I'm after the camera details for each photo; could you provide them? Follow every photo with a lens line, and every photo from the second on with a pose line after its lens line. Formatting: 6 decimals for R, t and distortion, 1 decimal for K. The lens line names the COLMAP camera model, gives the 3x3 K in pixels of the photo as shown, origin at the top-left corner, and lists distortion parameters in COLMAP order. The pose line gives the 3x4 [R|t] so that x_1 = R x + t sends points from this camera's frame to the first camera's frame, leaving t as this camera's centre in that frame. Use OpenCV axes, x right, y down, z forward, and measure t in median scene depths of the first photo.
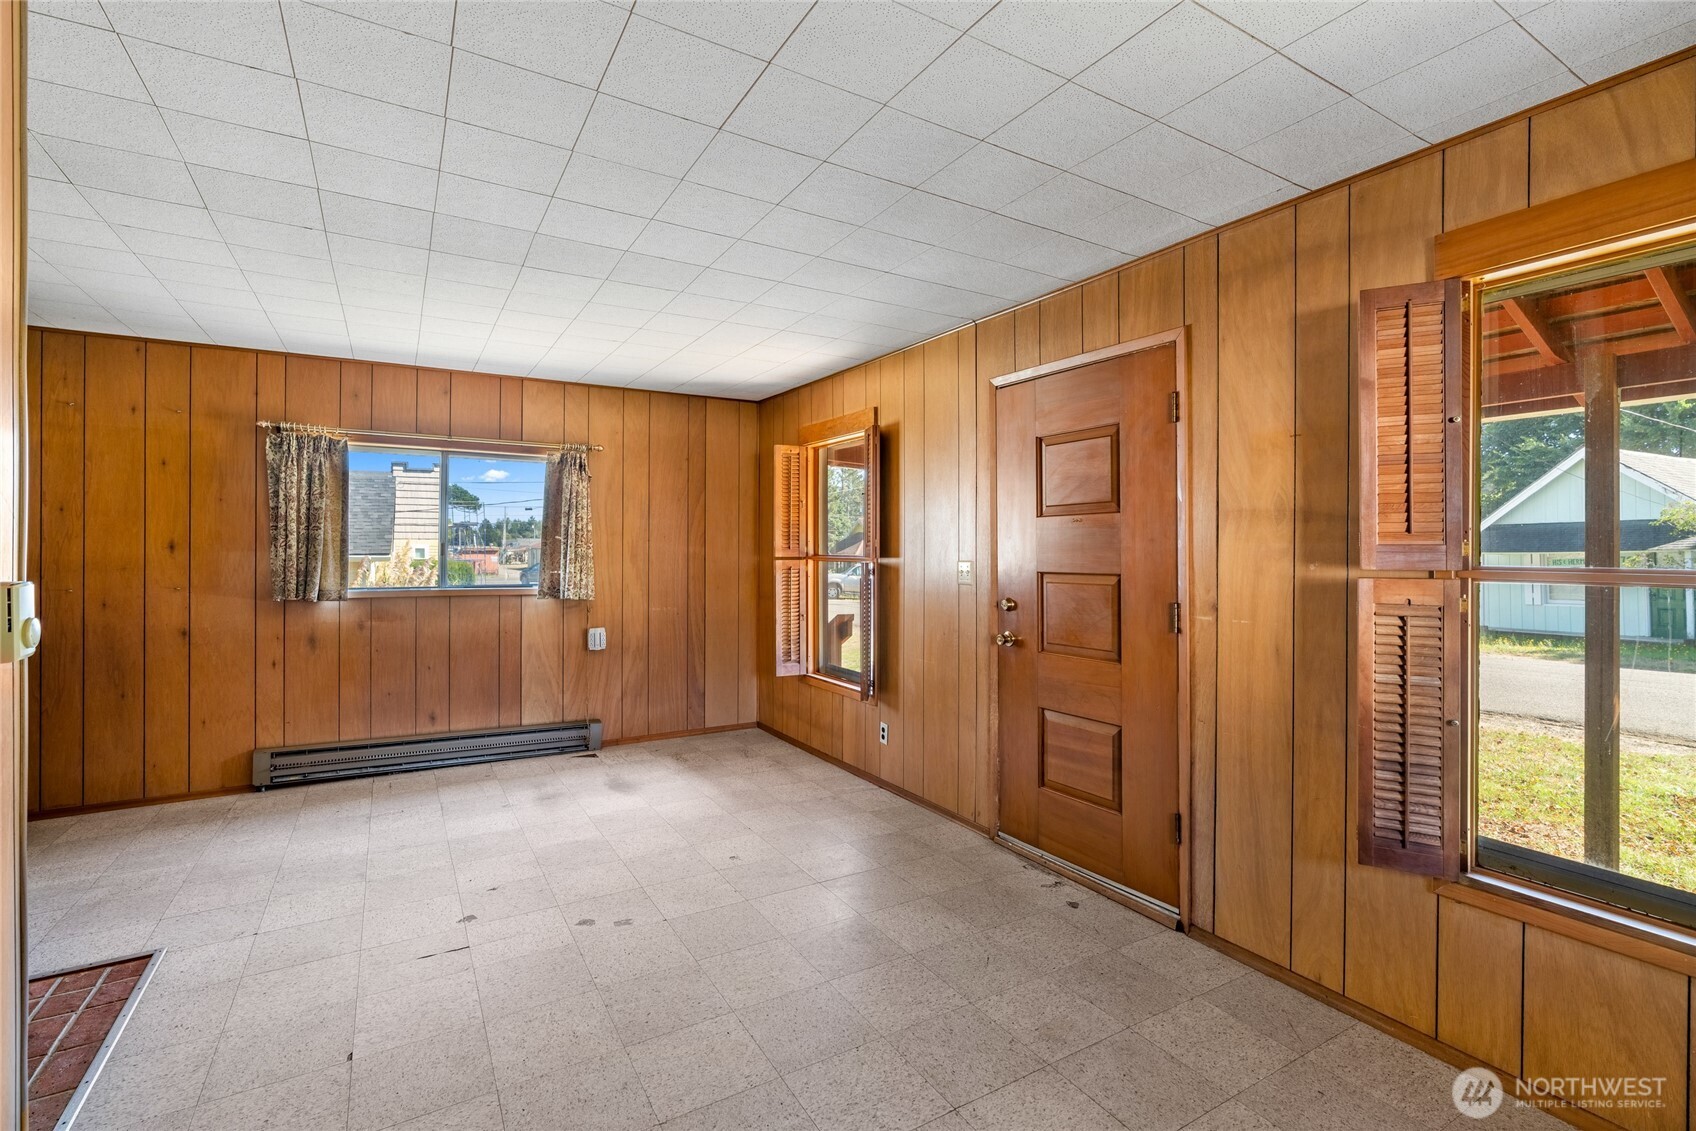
lens RADIAL K [[767.1, 0, 849.2], [0, 767.1, 550.3], [0, 0, 1]] dist [-0.018663, 0.009468]
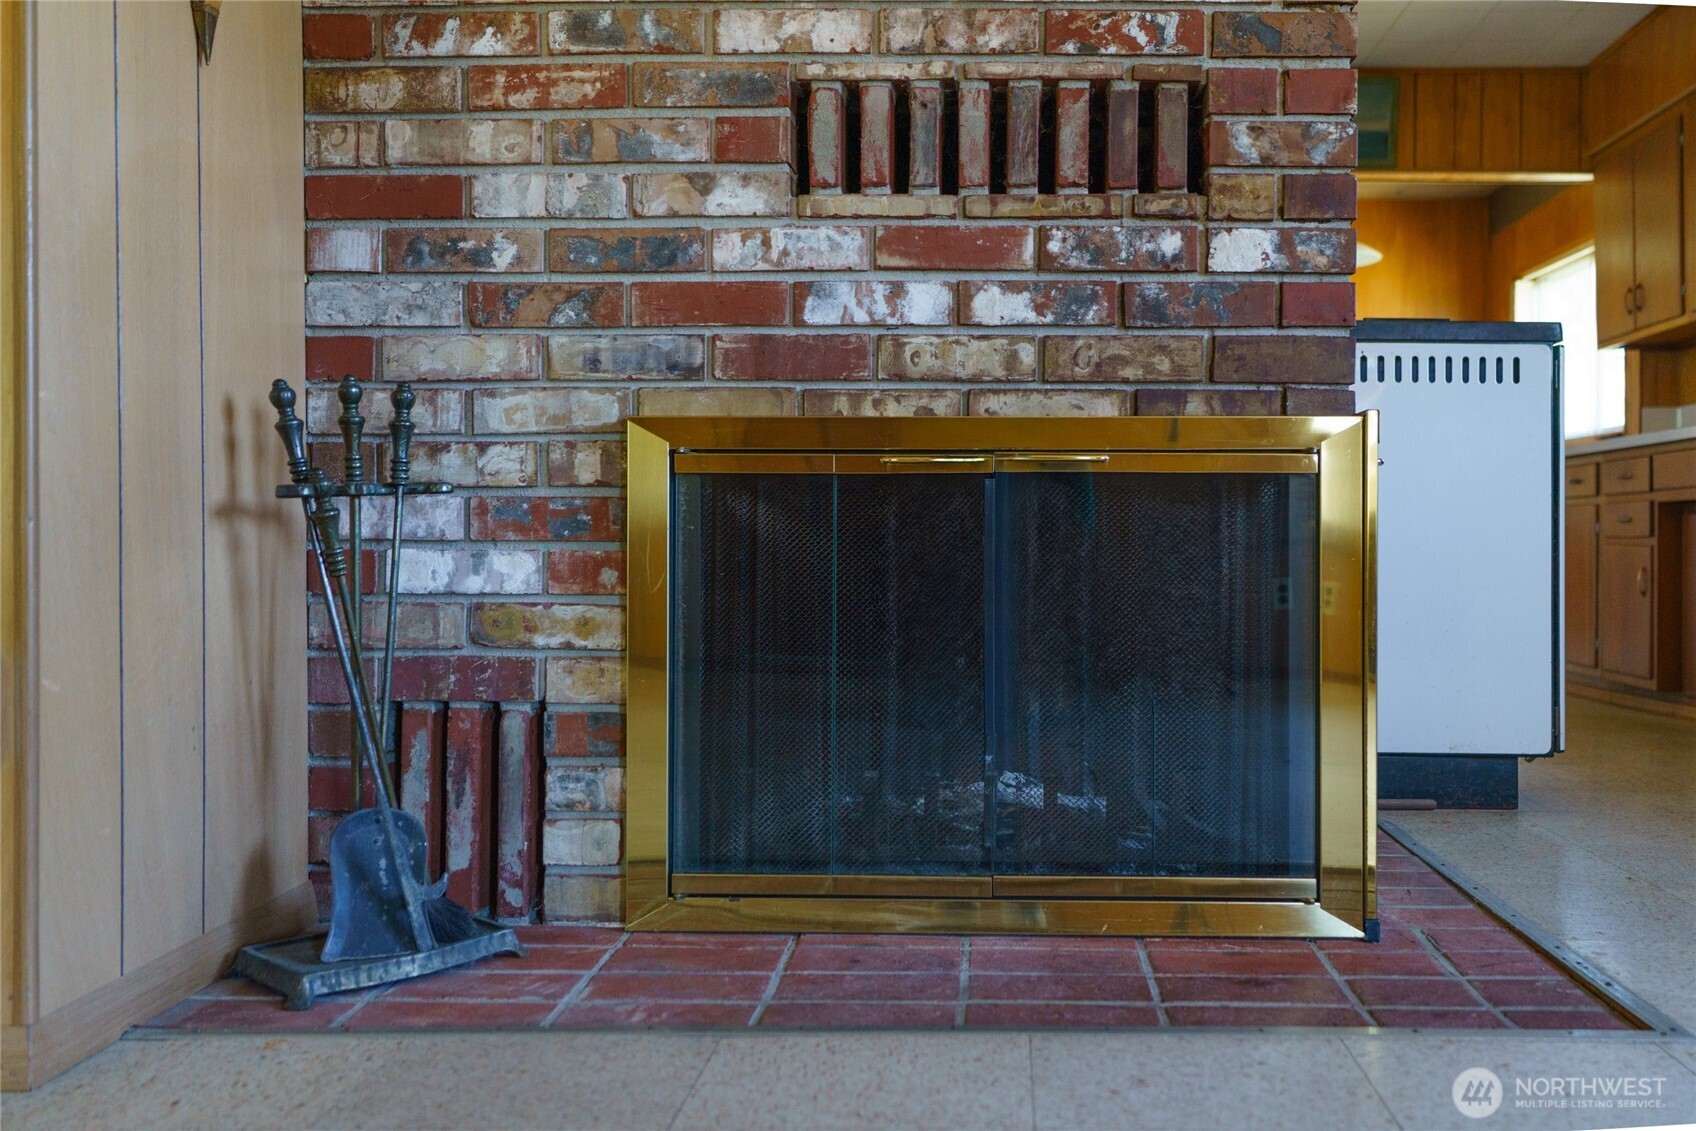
lens RADIAL K [[1456.0, 0, 969.7], [0, 1456.0, 526.3], [0, 0, 1]] dist [0.007004, 0.003664]
pose [[-0.534579, -0.011008, -0.845047, -0.148032], [-0.004326, 0.999938, -0.010289, 0.190304], [0.845108, -0.001845, -0.534593, 0.620523]]
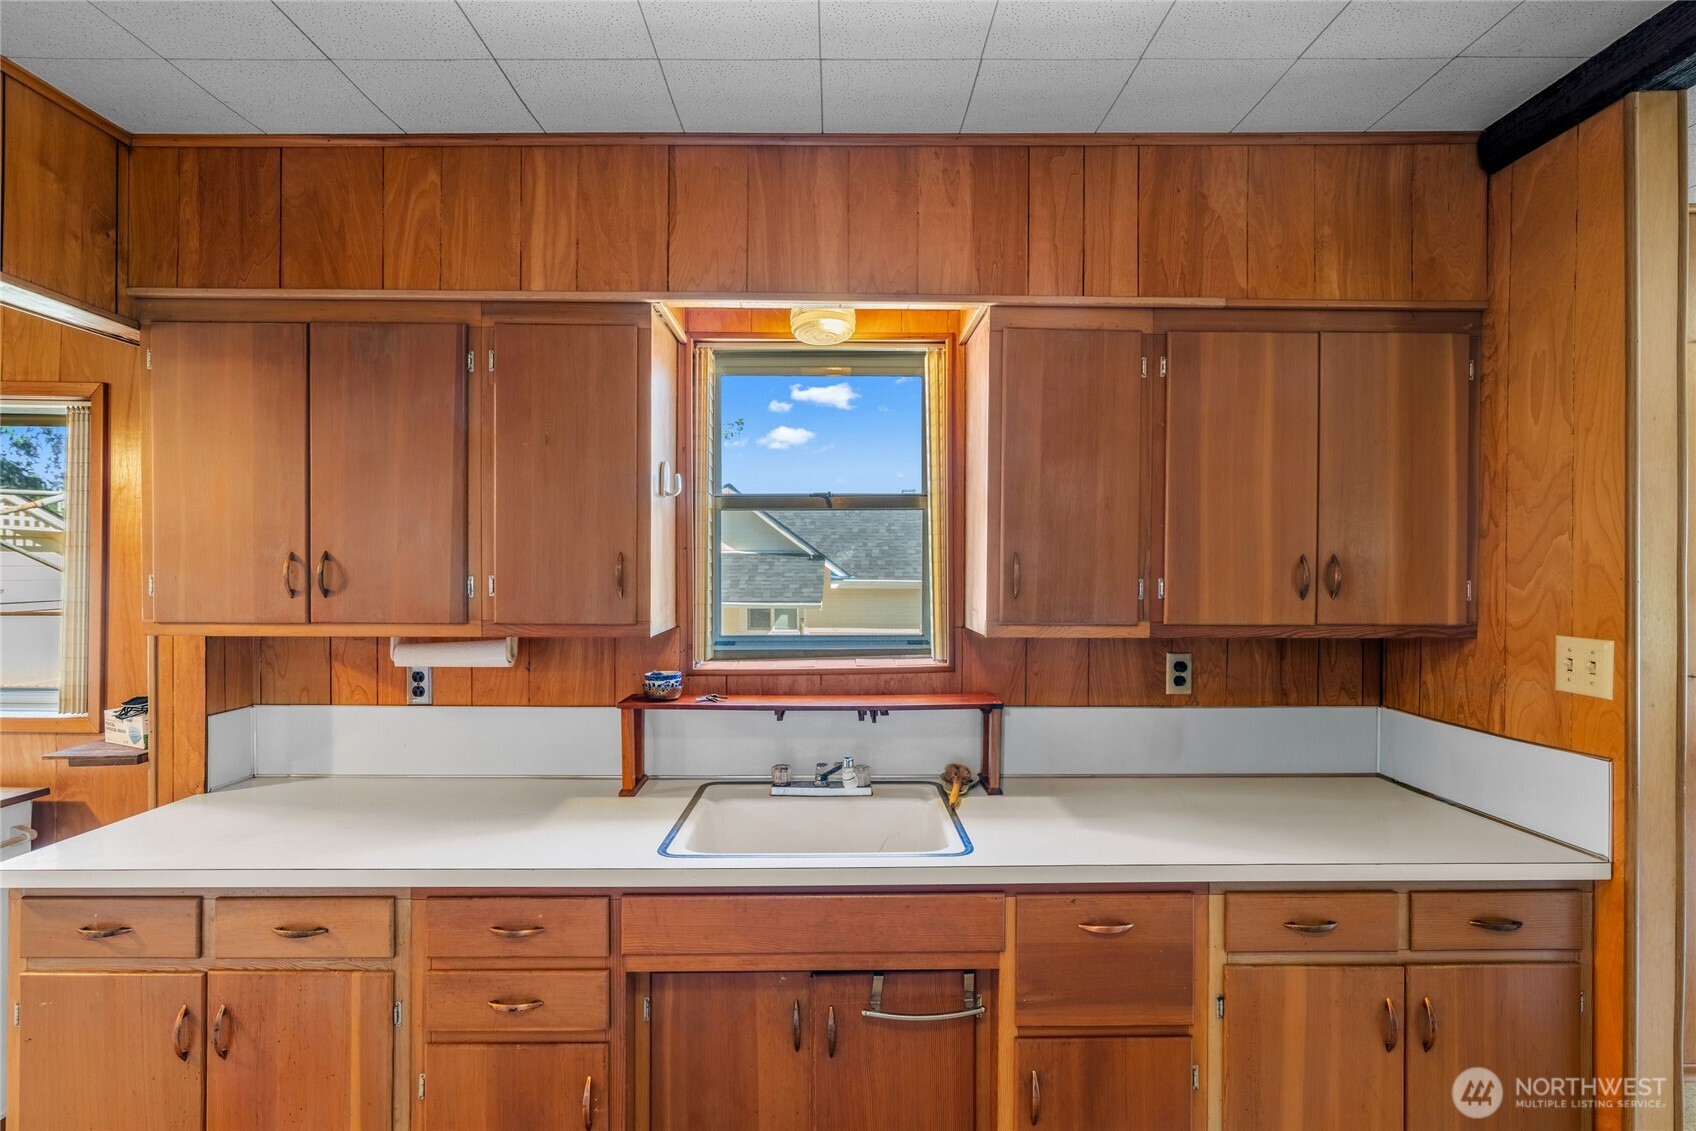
lens RADIAL K [[770.2, 0, 848.0], [0, 770.2, 565.5], [0, 0, 1]] dist [-0.020435, 0.010048]
pose [[0.862908, -0.001345, -0.505358, -1.046403], [-0.000382, 0.999994, -0.003314, -0.021339], [0.505360, 0.003052, 0.862903, 0.233502]]
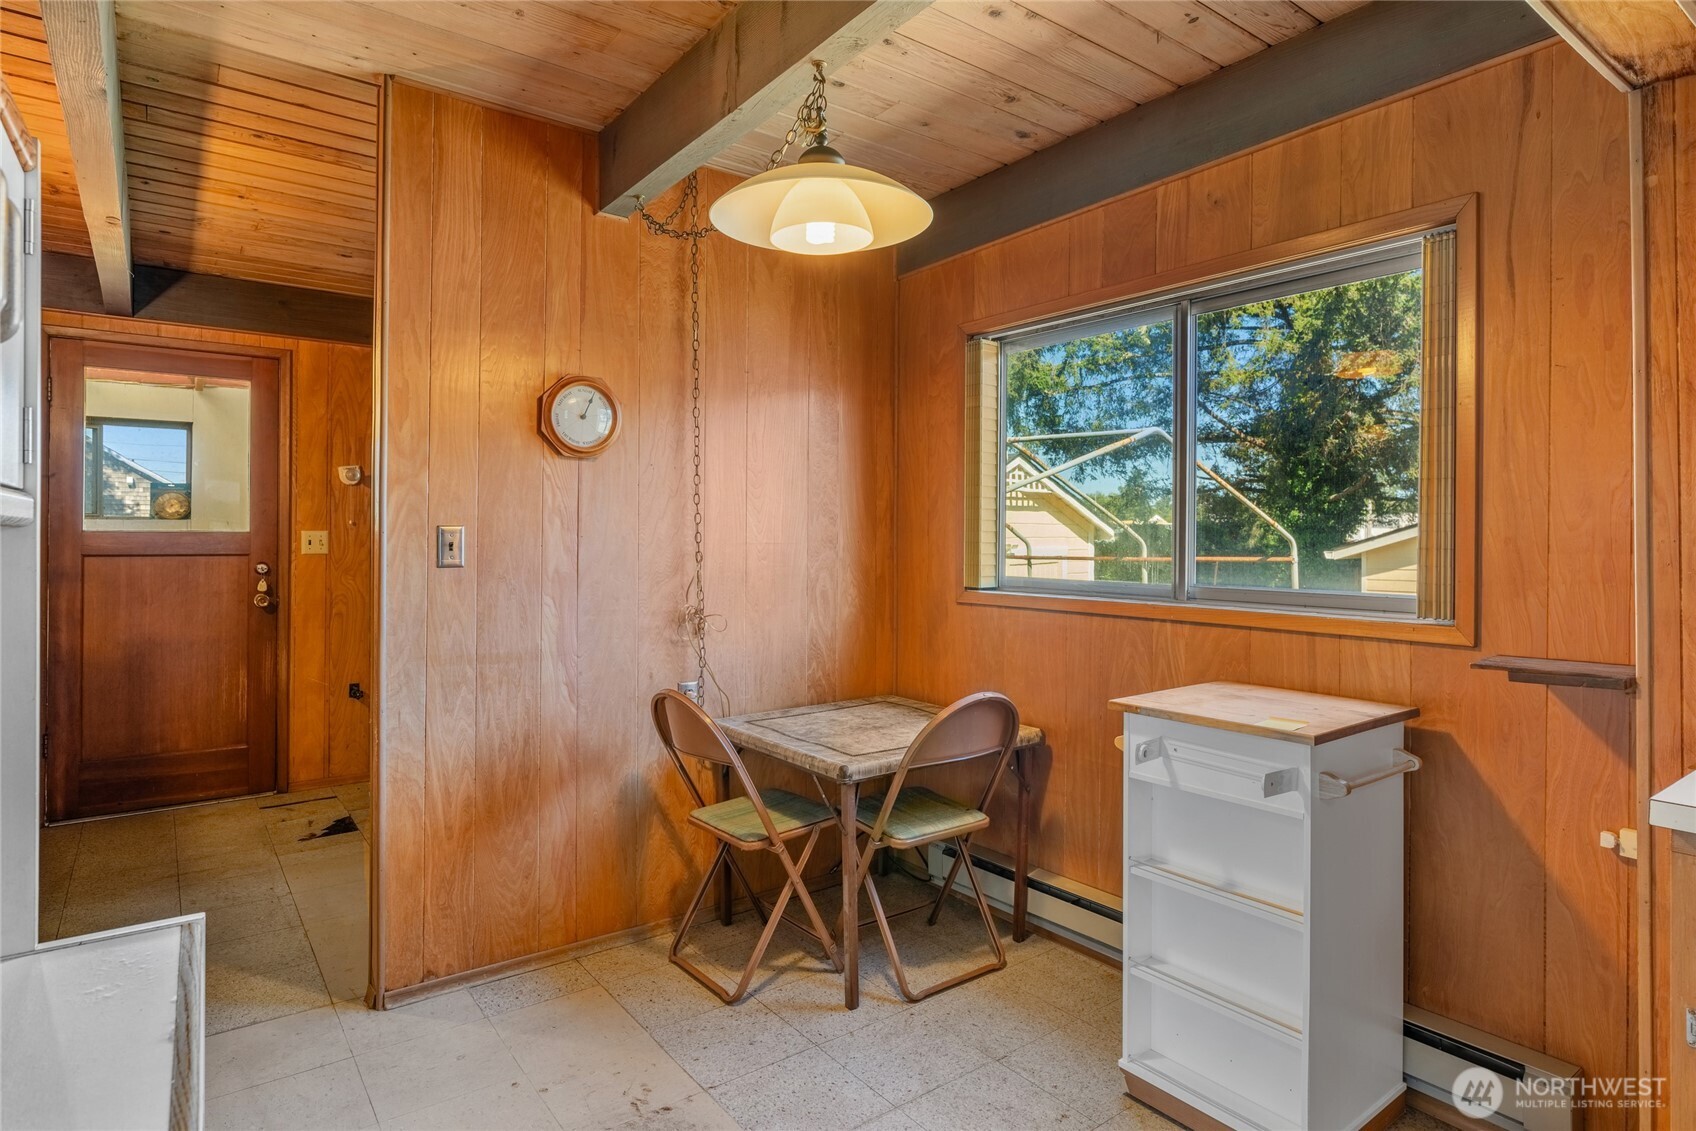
lens RADIAL K [[912.6, 0, 851.2], [0, 912.6, 535.0], [0, 0, 1]] dist [-0.001917, 0.000814]
pose [[0.106211, -0.010109, -0.994292, -1.290881], [0.002081, 0.999948, -0.009944, 0.032860], [0.994341, -0.001013, 0.106226, 0.059232]]
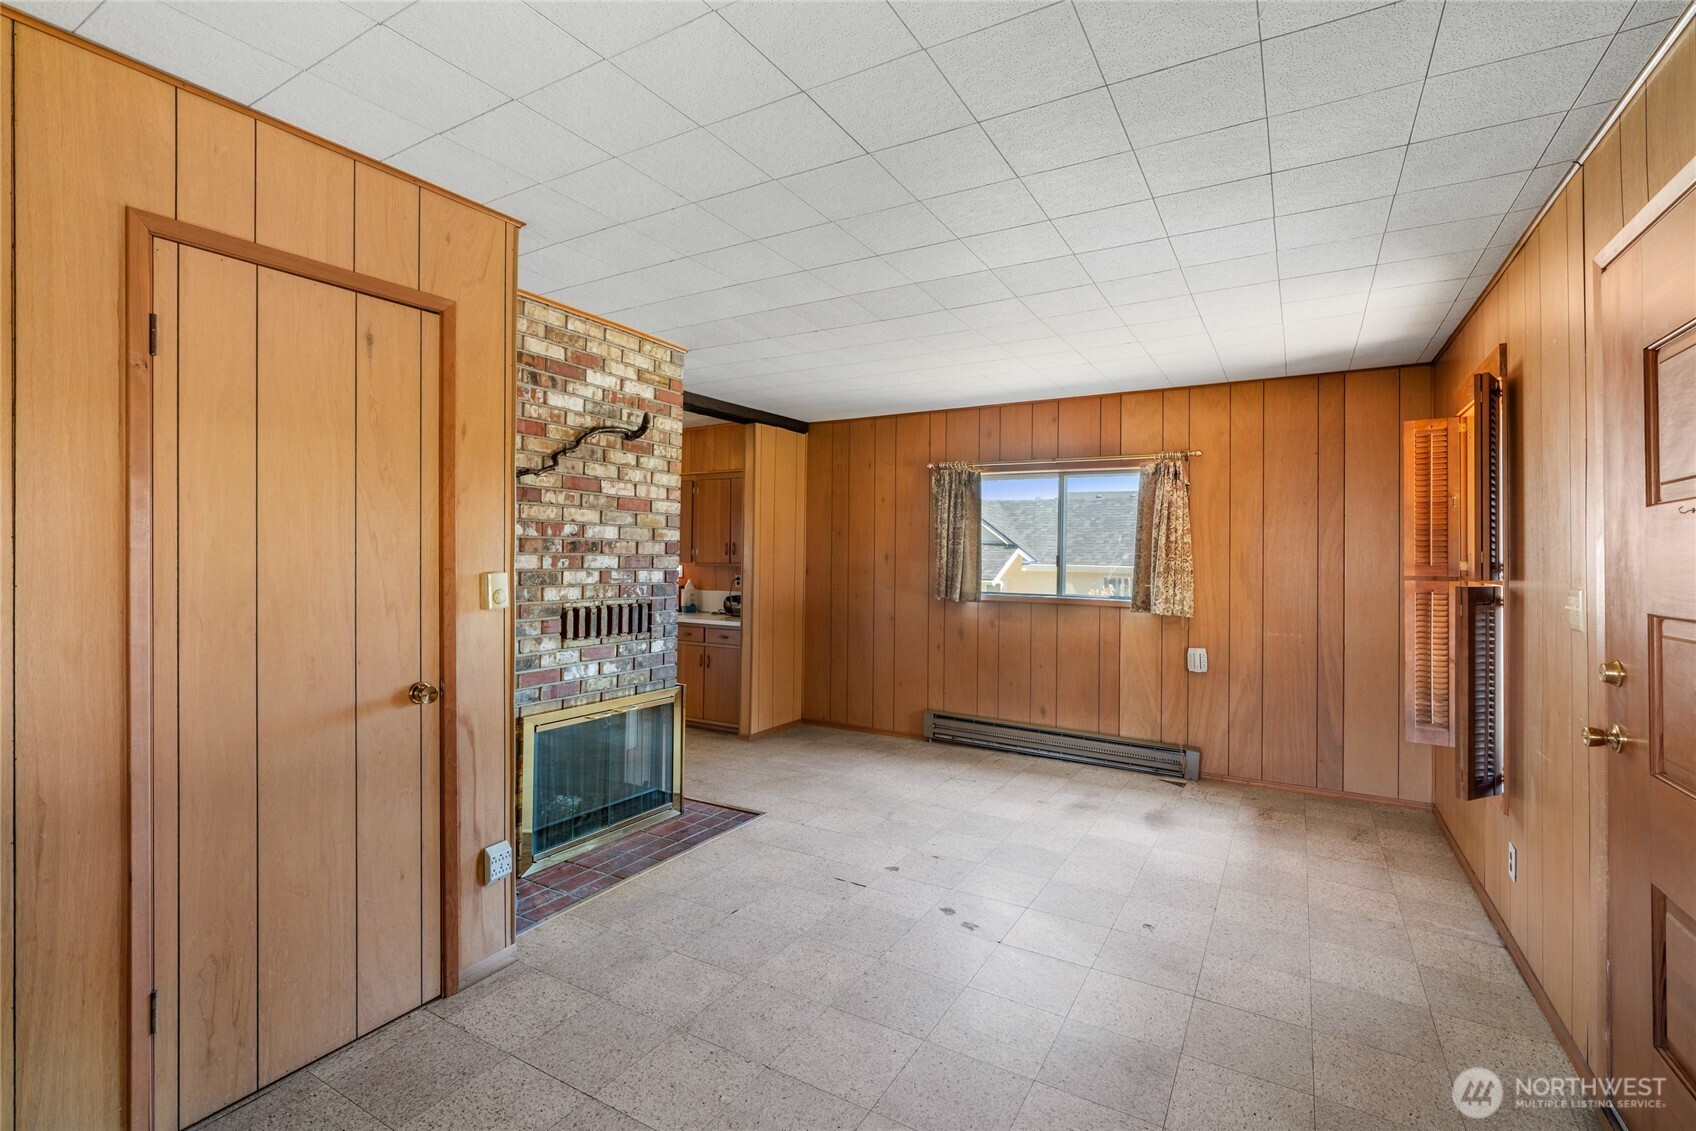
lens RADIAL K [[767.1, 0, 849.2], [0, 767.1, 550.3], [0, 0, 1]] dist [-0.018663, 0.009468]
pose [[0.477902, -0.003864, -0.878405, 0.329355], [-0.011387, 0.999879, -0.010593, -0.002057], [0.878339, 0.015064, 0.477800, 0.224797]]
